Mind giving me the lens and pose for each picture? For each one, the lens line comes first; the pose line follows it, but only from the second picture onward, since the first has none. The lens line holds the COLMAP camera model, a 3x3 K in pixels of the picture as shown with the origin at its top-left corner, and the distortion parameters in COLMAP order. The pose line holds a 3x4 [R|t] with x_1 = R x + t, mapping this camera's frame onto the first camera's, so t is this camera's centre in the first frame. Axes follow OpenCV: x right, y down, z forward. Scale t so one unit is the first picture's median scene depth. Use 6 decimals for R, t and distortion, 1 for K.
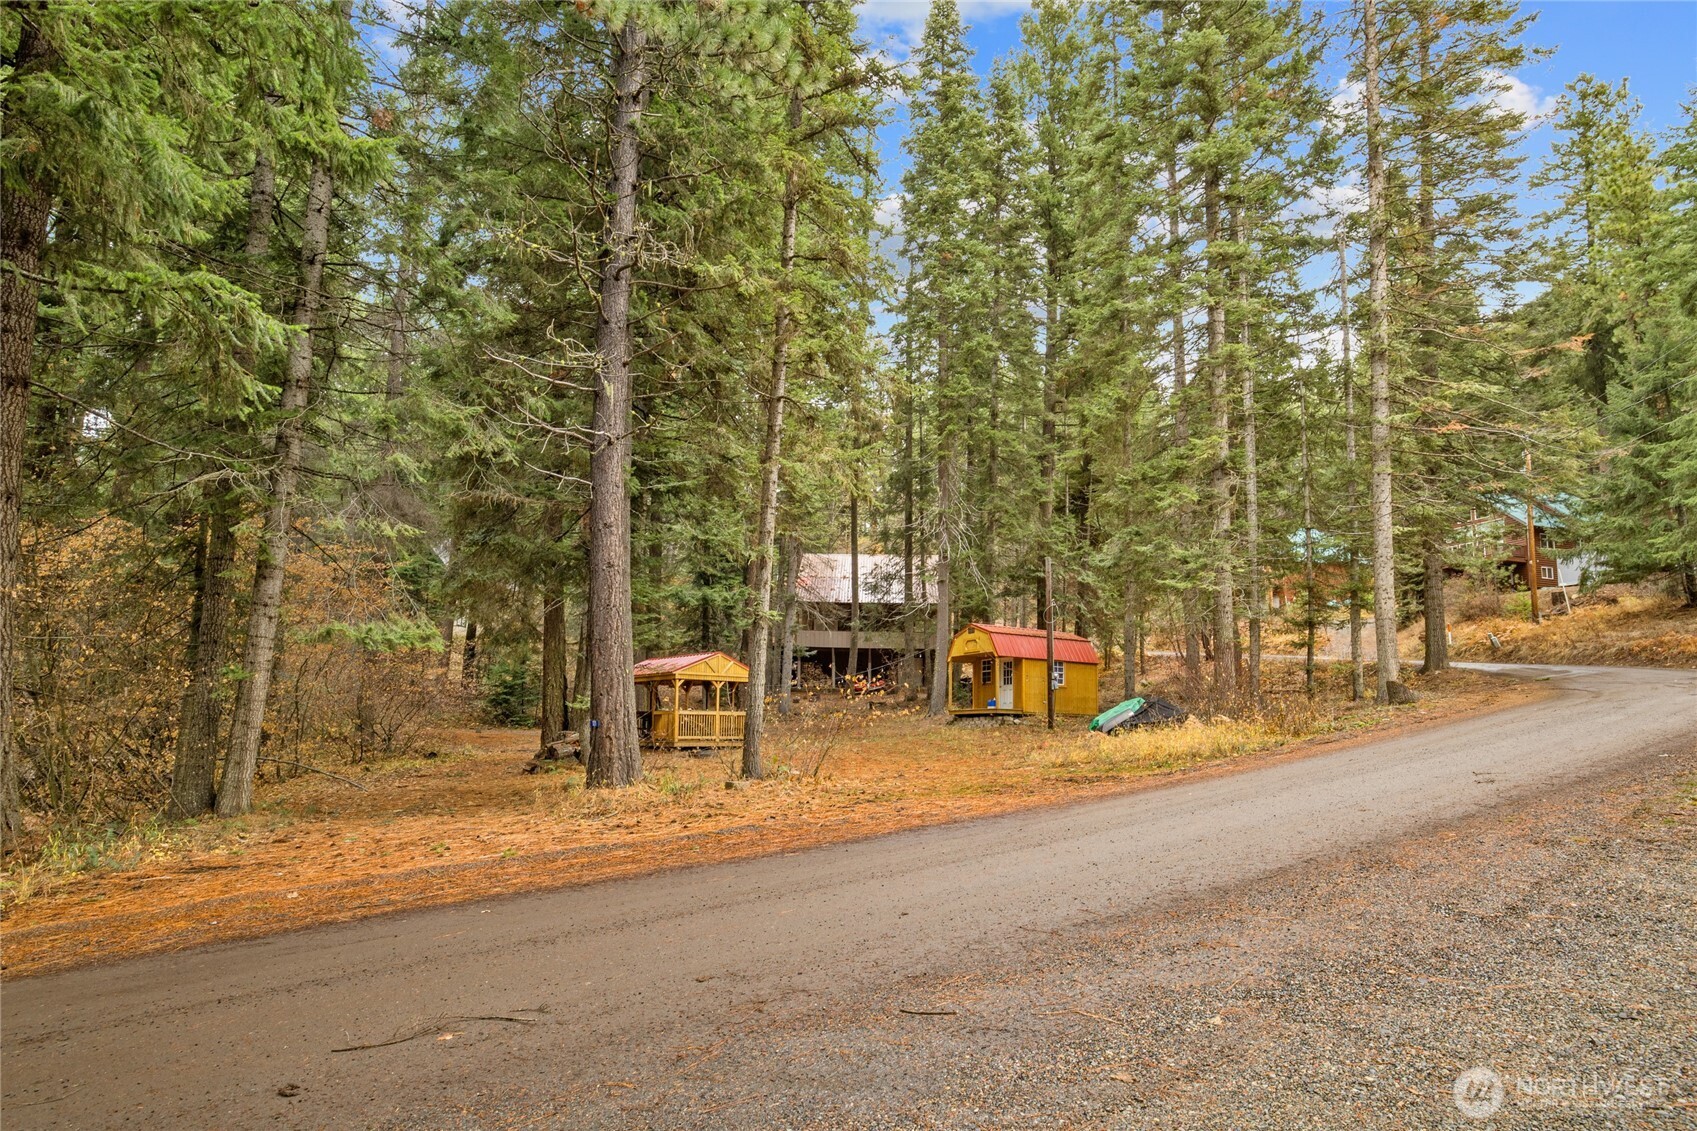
lens RADIAL K [[929.3, 0, 853.2], [0, 929.3, 653.0], [0, 0, 1]] dist [0.005590, 0.001580]
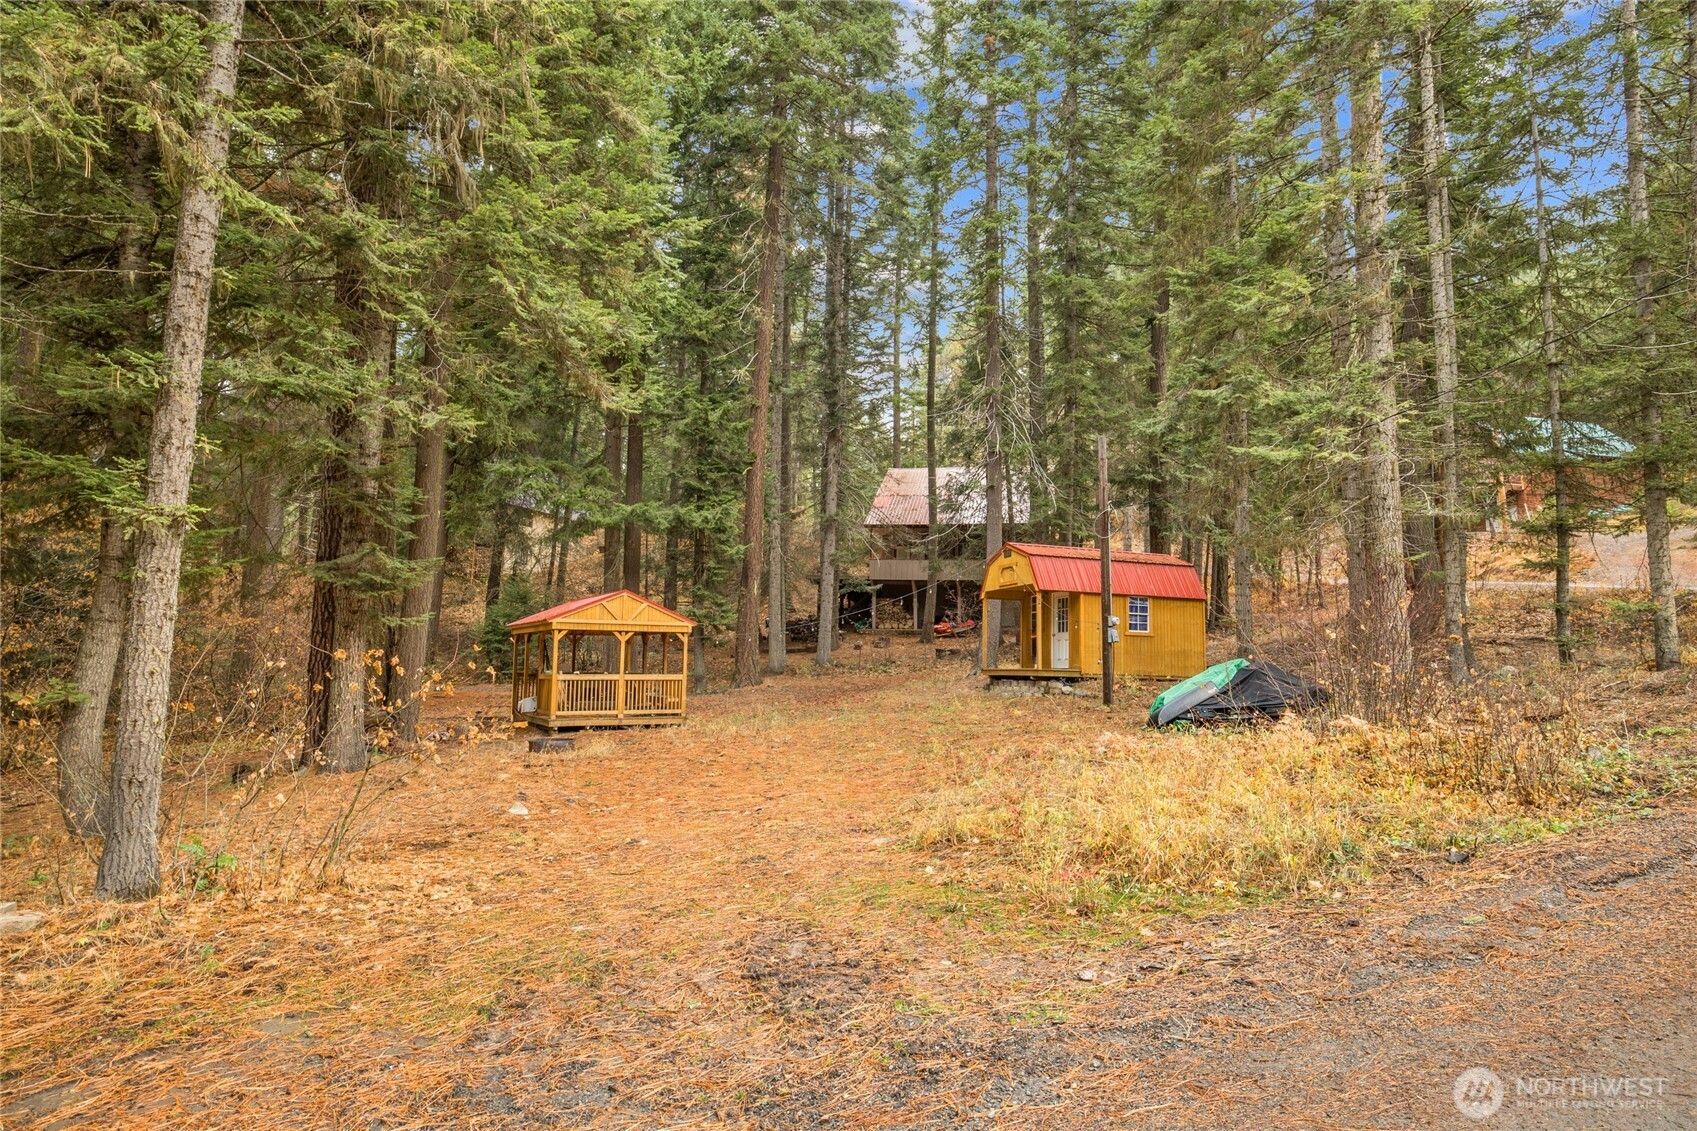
lens RADIAL K [[977.5, 0, 848.5], [0, 977.5, 565.5], [0, 0, 1]] dist [0.000763, 0.031399]
pose [[0.985336, -0.016914, -0.169782, 0.143095], [0.013316, 0.999663, -0.022304, -0.000743], [0.170102, 0.019716, 0.985229, 0.289121]]
